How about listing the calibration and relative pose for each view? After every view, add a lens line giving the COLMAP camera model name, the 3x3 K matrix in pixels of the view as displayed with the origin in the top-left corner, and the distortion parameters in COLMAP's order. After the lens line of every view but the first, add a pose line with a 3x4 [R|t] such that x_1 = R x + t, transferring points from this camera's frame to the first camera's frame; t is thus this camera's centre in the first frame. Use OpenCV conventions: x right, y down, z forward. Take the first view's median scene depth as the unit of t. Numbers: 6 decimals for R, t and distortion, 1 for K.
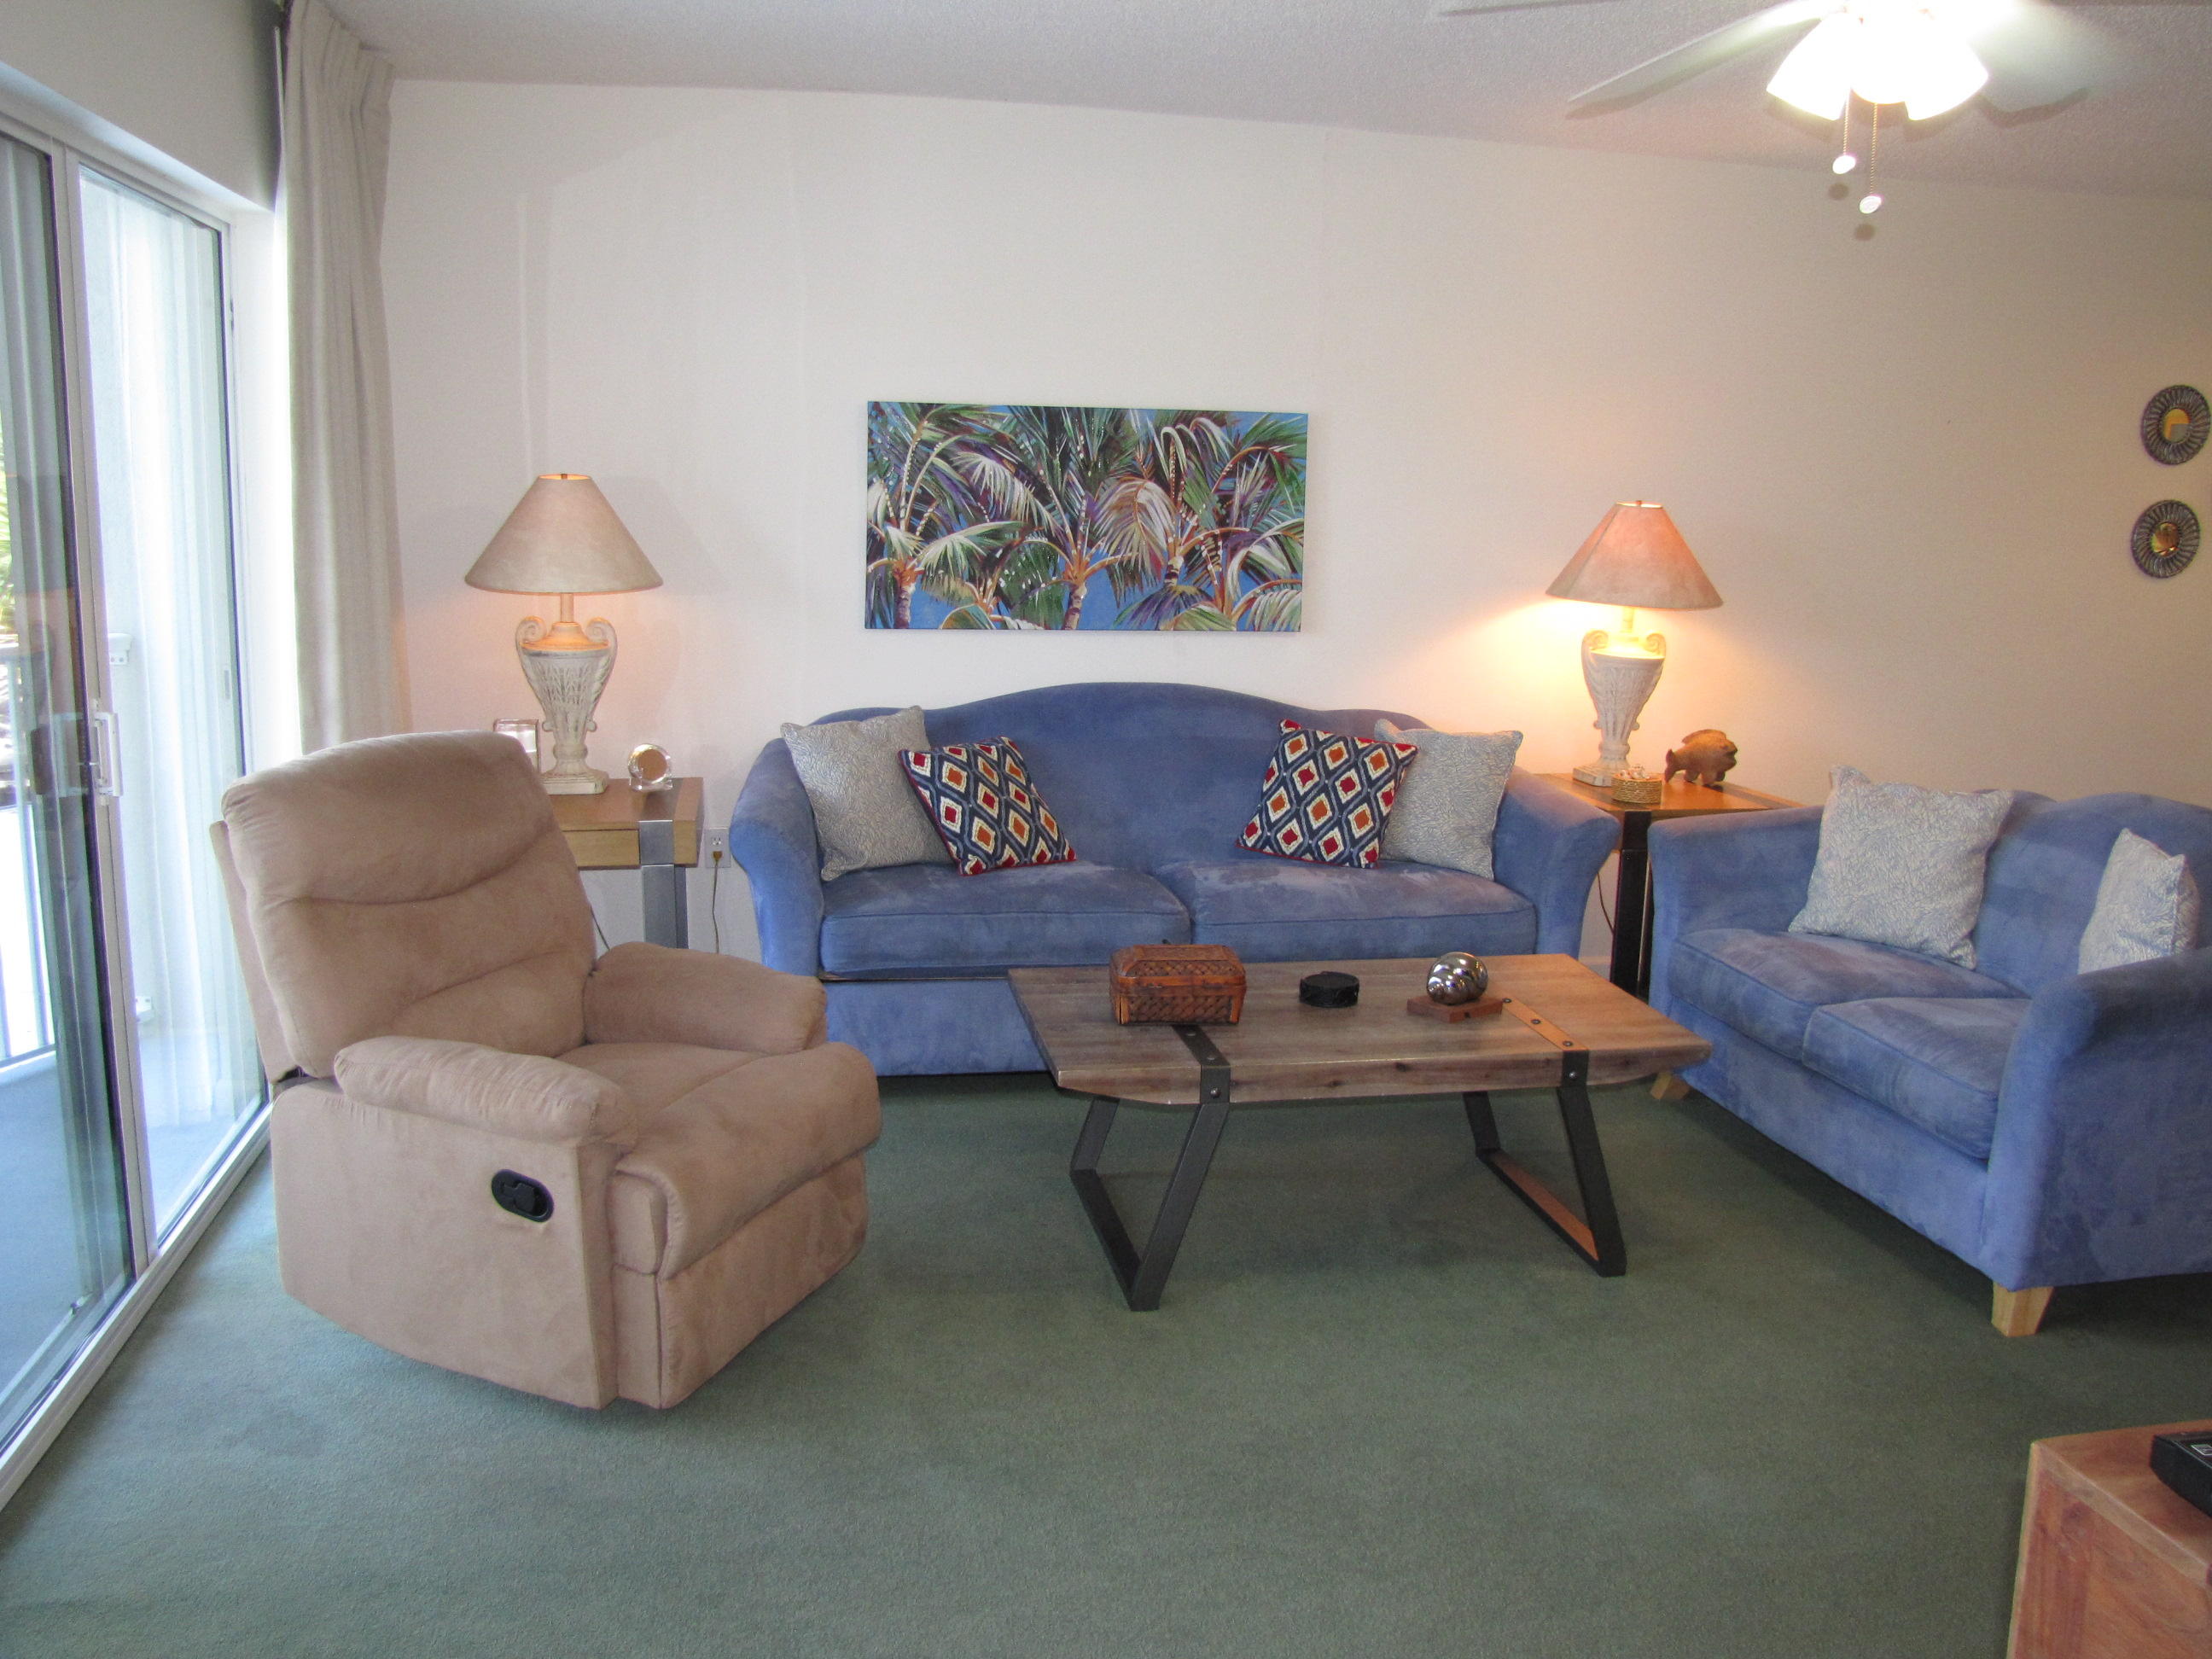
lens RADIAL K [[1857.1, 0, 1106.0], [0, 1857.1, 829.5], [0, 0, 1]] dist [-0.183389, 0.159551]
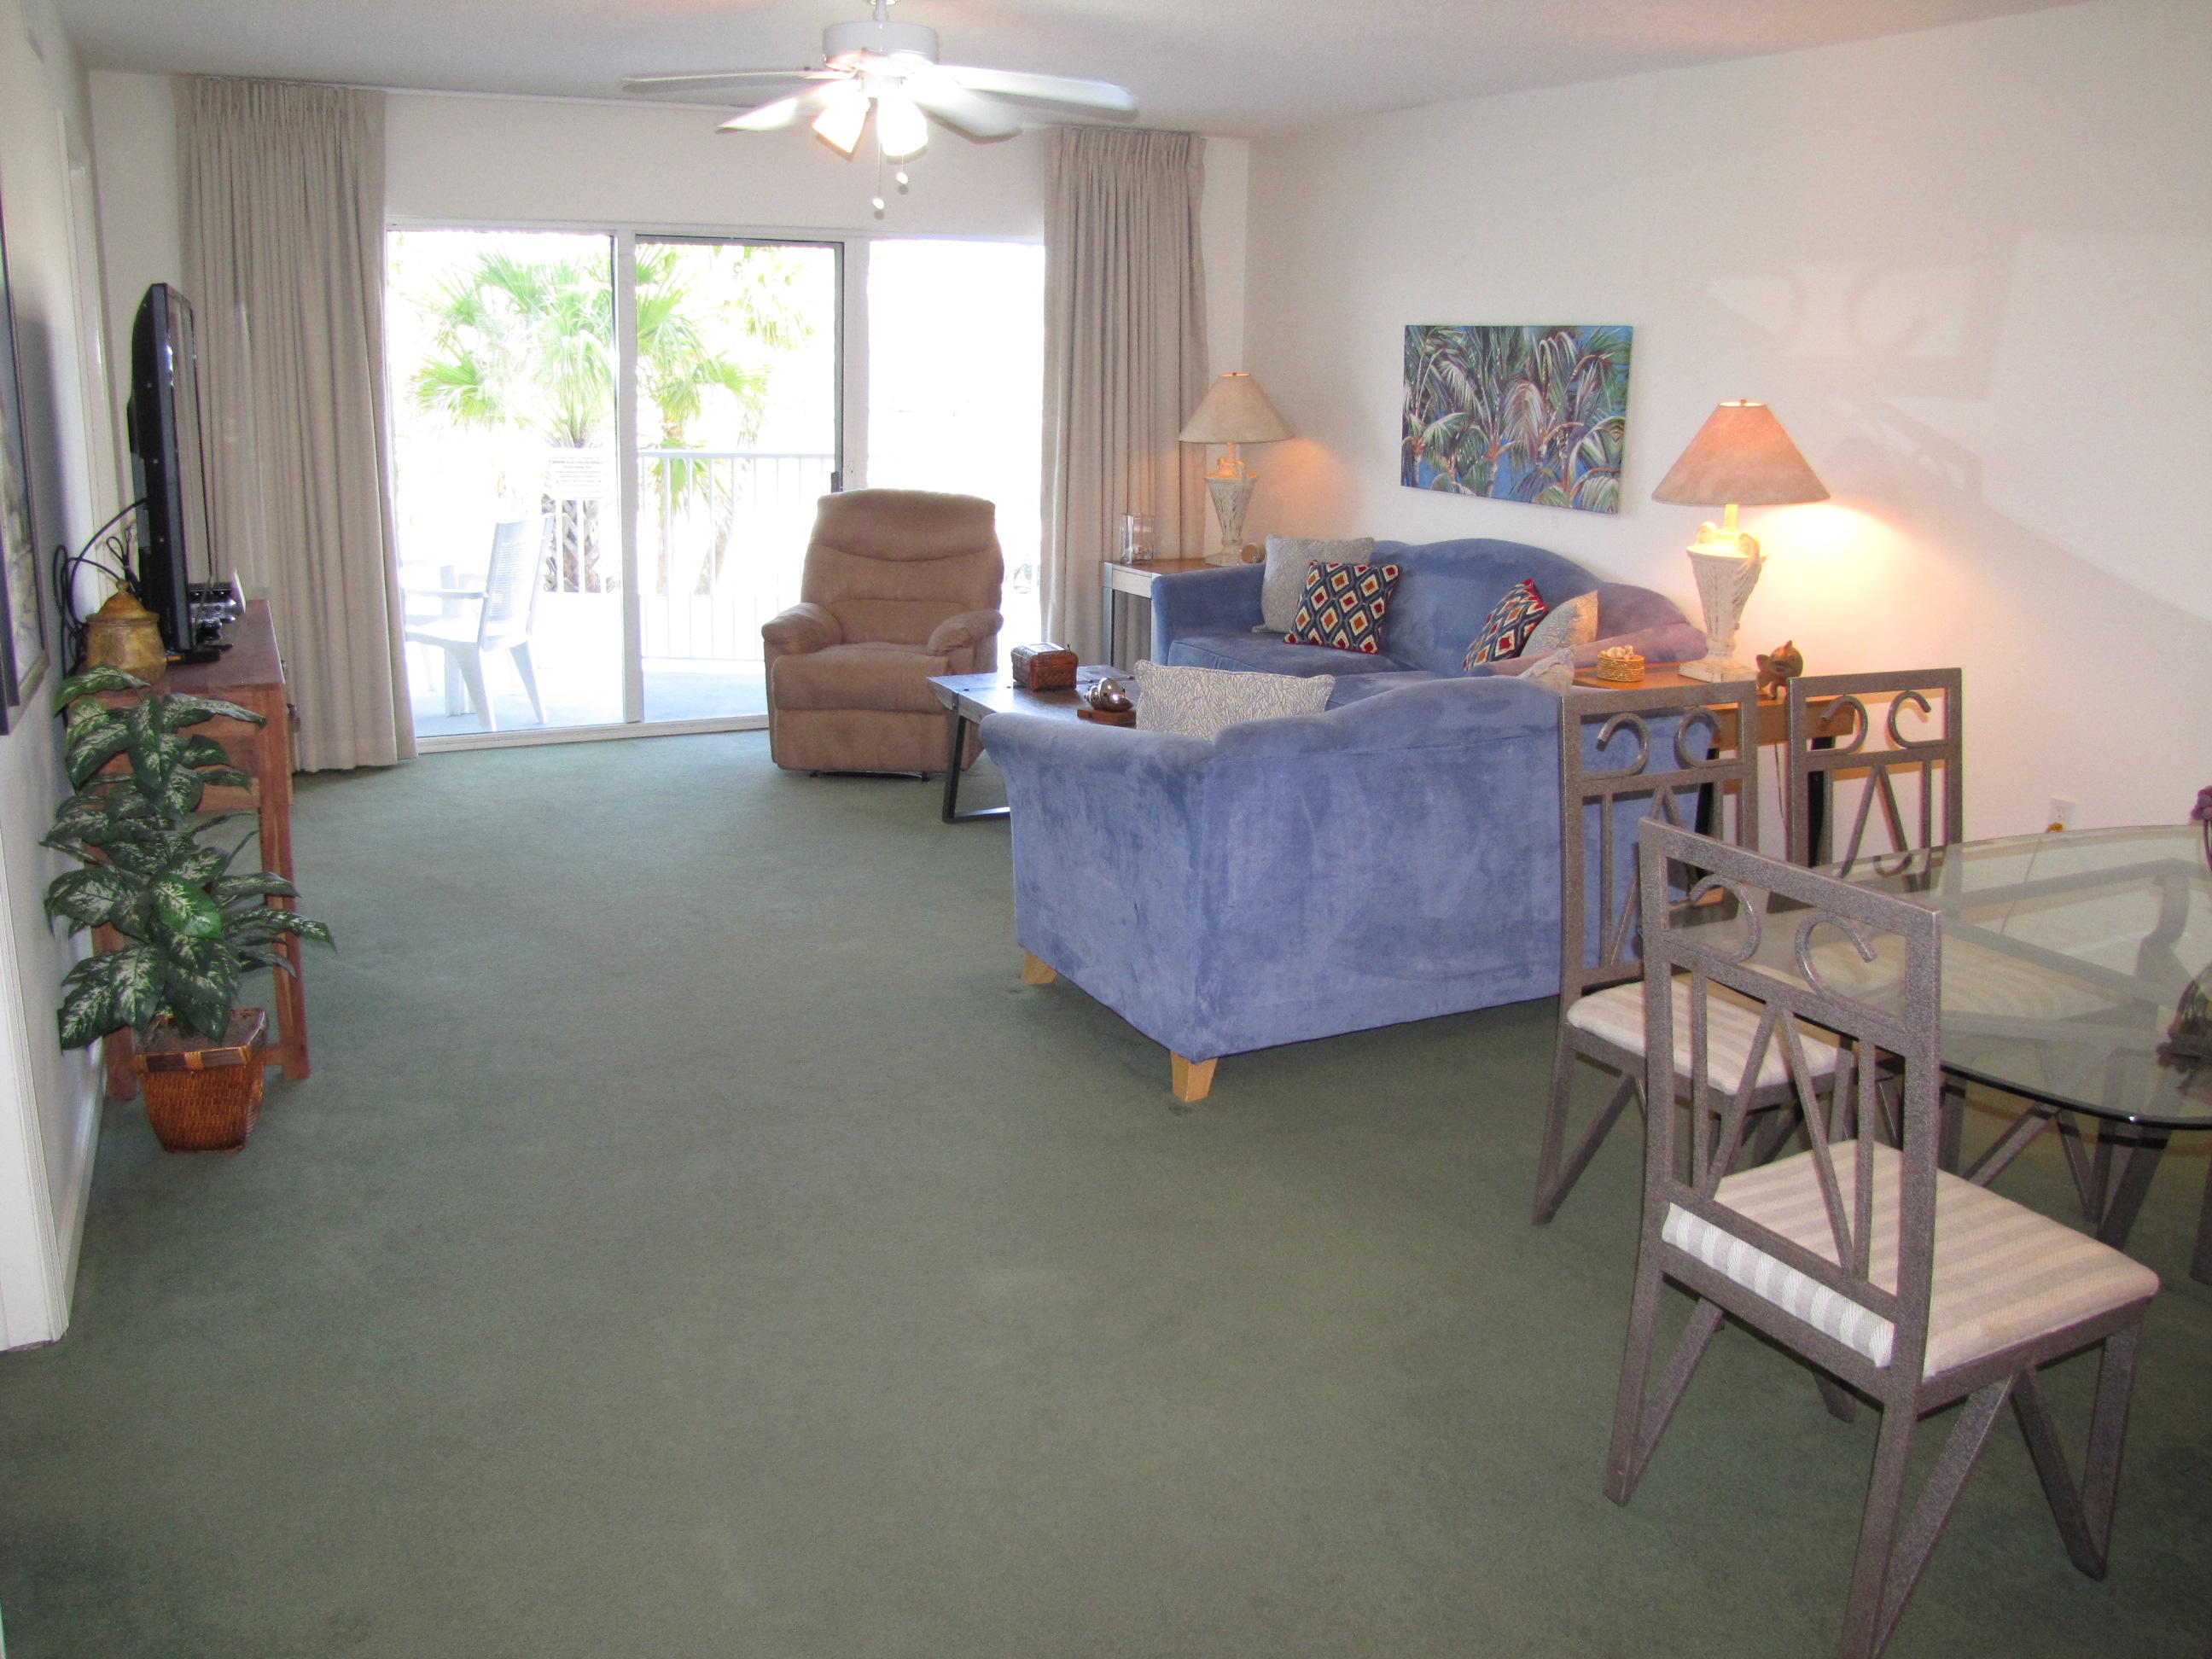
lens RADIAL K [[1778.6, 0, 1074.4], [0, 1778.6, 825.9], [0, 0, 1]] dist [-0.192307, 0.167303]
pose [[0.246395, 0.232347, -0.940906, 1.134461], [-0.188363, 0.963806, 0.188675, -0.062846], [0.950689, 0.130744, 0.281243, 0.409730]]
